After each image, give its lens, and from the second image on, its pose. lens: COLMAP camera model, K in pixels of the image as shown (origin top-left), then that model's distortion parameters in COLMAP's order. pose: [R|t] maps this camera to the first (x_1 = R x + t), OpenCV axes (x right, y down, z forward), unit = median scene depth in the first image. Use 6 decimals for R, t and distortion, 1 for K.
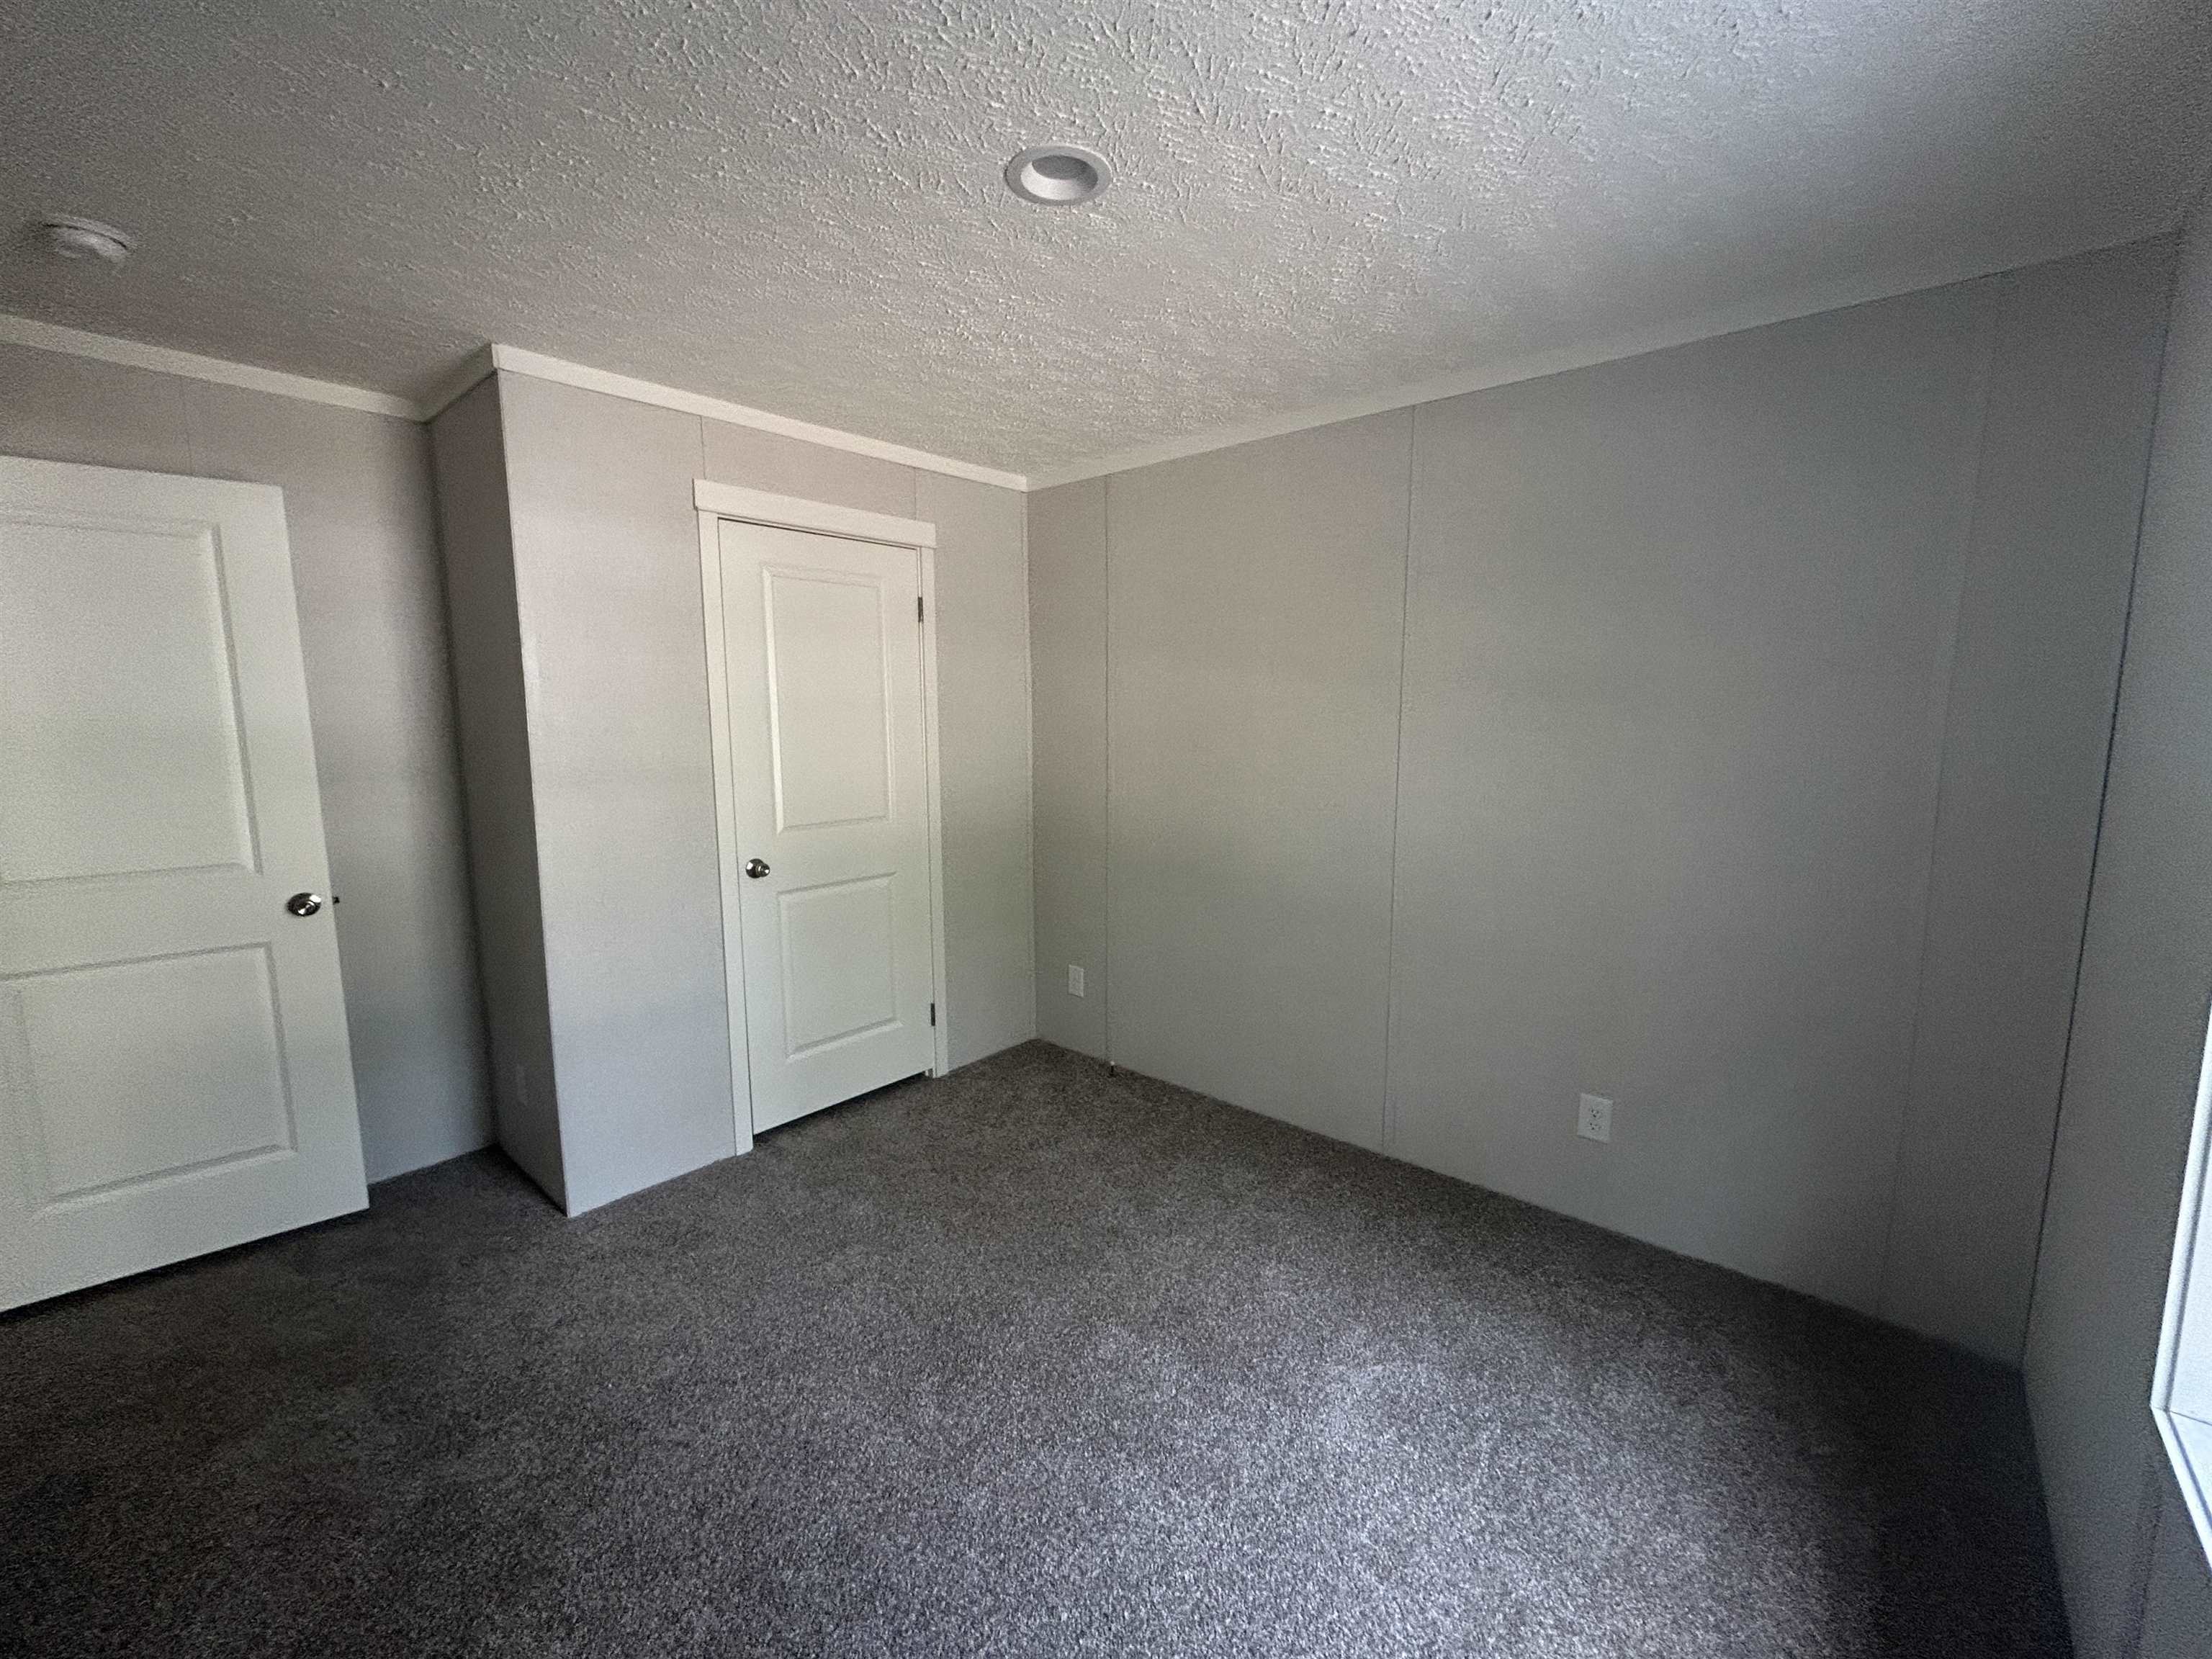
lens RADIAL K [[898.6, 0, 1102.2], [0, 898.6, 824.2], [0, 0, 1]] dist [0.001380, 0.001104]
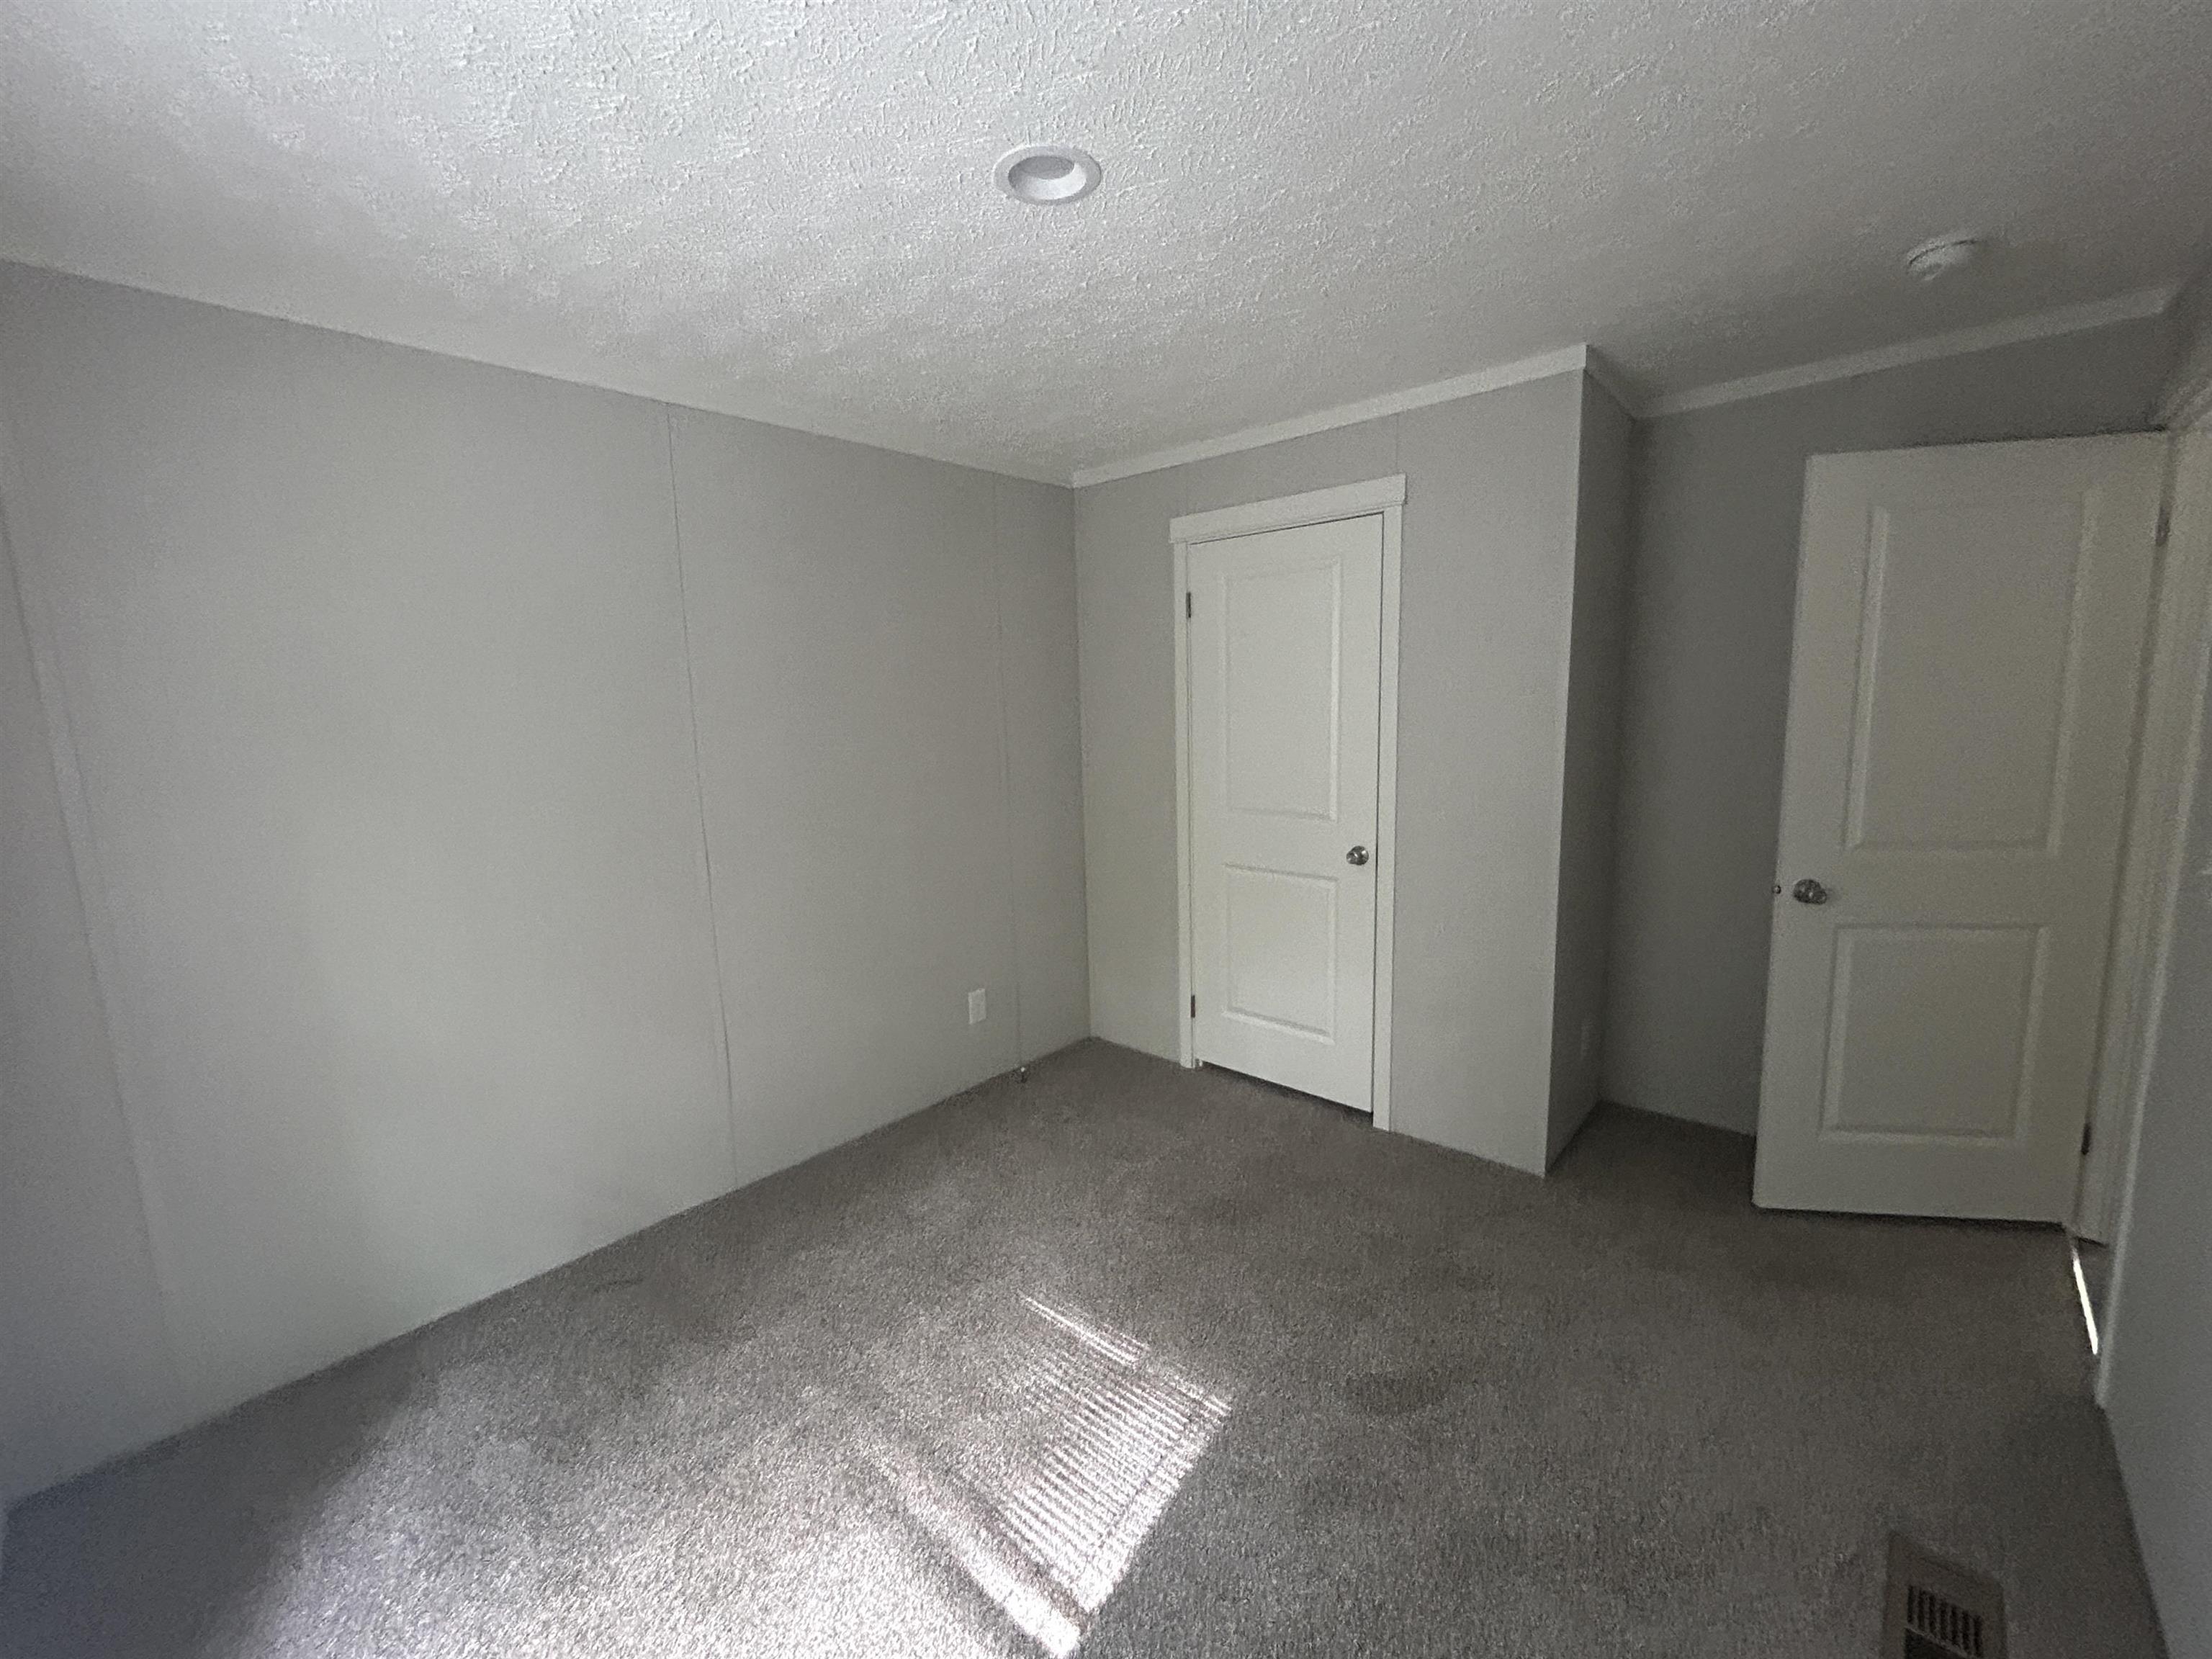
lens RADIAL K [[898.6, 0, 1102.2], [0, 898.6, 824.2], [0, 0, 1]] dist [0.001380, 0.001104]
pose [[-0.017155, 0.154096, -0.987907, 0.630286], [-0.099544, 0.982880, 0.155041, -0.112673], [0.994885, 0.101000, -0.001522, 0.709272]]
